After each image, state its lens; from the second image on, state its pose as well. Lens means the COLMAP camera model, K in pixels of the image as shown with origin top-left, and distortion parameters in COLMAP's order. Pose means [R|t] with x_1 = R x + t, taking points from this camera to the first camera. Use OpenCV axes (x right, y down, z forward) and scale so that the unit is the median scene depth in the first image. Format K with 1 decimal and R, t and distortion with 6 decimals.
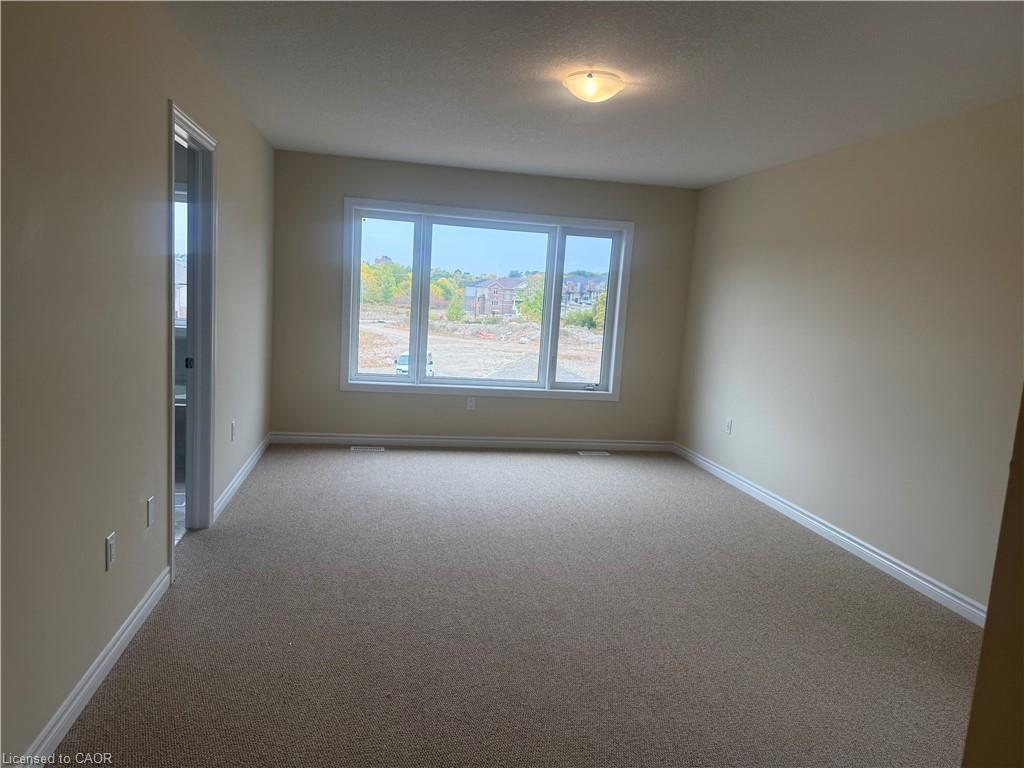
lens RADIAL K [[706.5, 0, 509.4], [0, 706.5, 387.7], [0, 0, 1]] dist [0.096315, -0.258141]
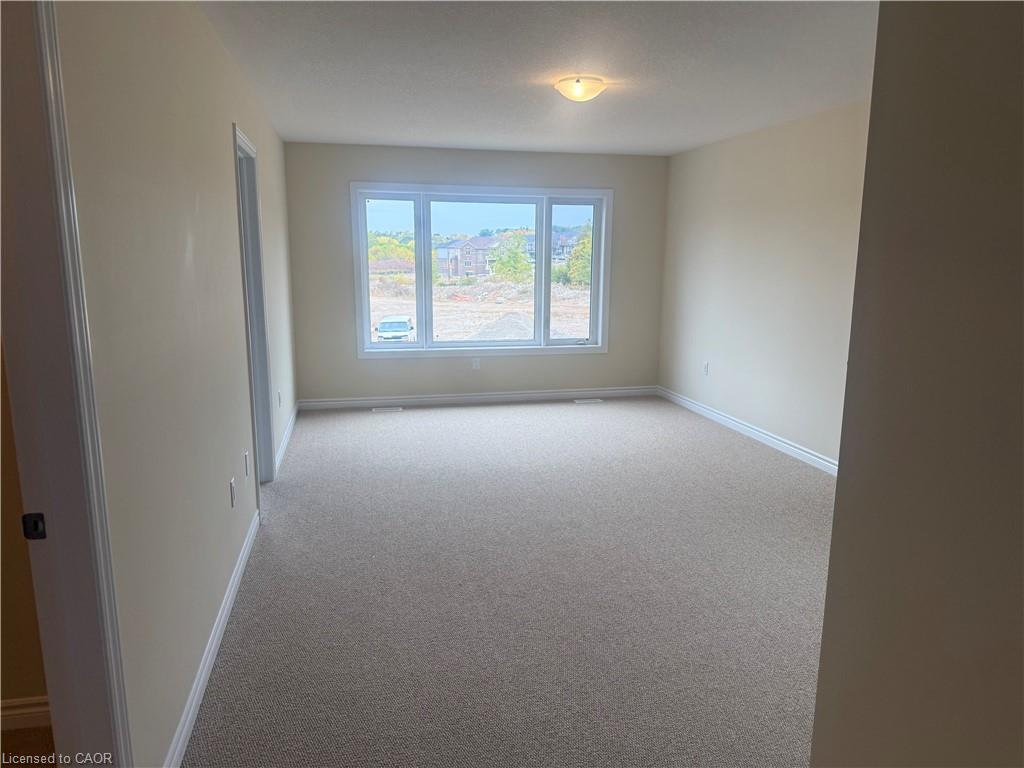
lens RADIAL K [[706.5, 0, 509.4], [0, 706.5, 387.7], [0, 0, 1]] dist [0.096315, -0.258141]
pose [[0.997562, -0.063845, 0.028162, -0.035706], [0.062142, 0.996399, 0.057677, -0.000339], [-0.031743, -0.055786, 0.997938, -0.115079]]
